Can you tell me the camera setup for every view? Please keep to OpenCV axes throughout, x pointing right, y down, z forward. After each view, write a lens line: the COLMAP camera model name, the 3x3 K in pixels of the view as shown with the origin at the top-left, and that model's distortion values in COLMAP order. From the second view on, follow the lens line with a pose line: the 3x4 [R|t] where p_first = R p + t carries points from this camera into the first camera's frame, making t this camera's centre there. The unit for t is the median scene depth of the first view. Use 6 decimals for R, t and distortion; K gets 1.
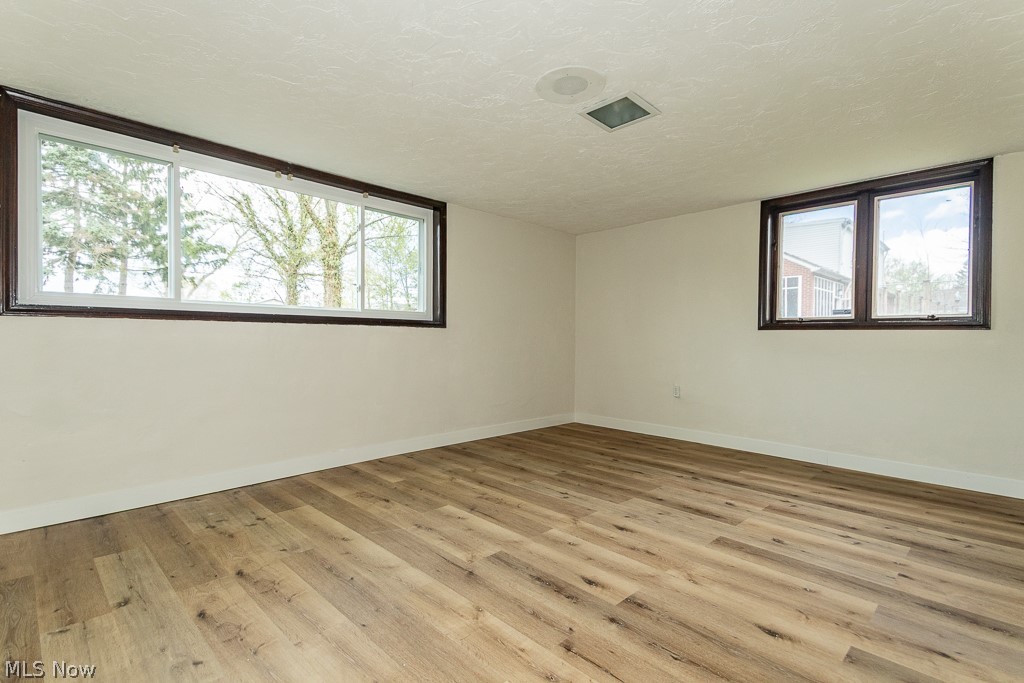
lens RADIAL K [[474.2, 0, 506.4], [0, 474.2, 336.8], [0, 0, 1]] dist [0.046986, -0.030460]
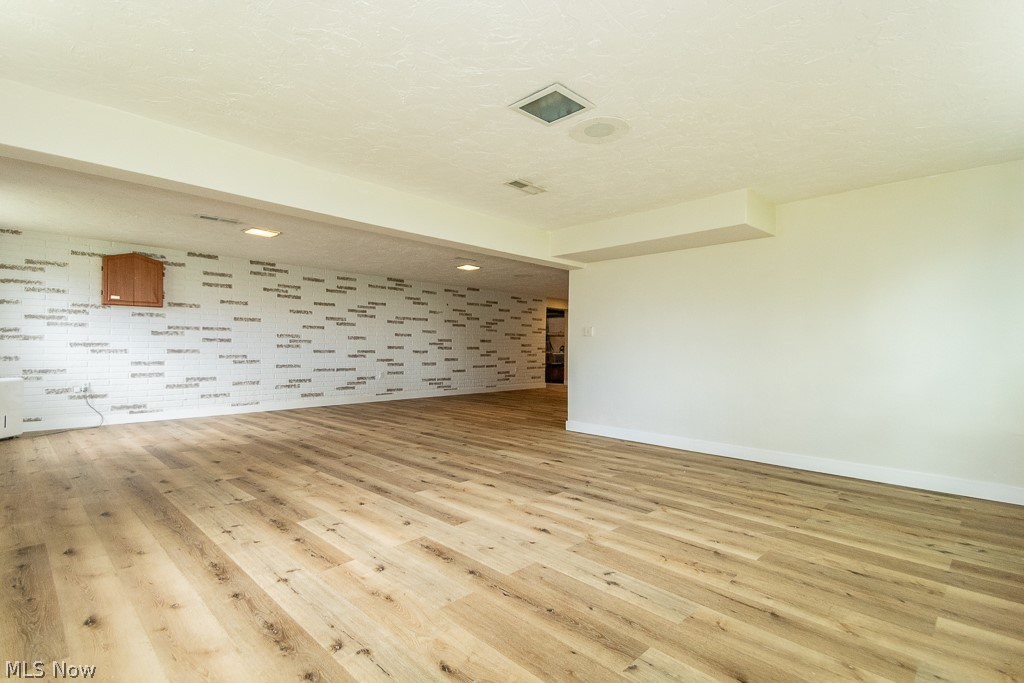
lens RADIAL K [[486.7, 0, 512.0], [0, 486.7, 341.5], [0, 0, 1]] dist [0.045642, -0.000396]
pose [[-0.999565, -0.016853, -0.024200, 0.331710], [-0.016488, 0.999749, -0.015191, 0.017355], [0.024449, -0.014786, -0.999592, 1.991371]]
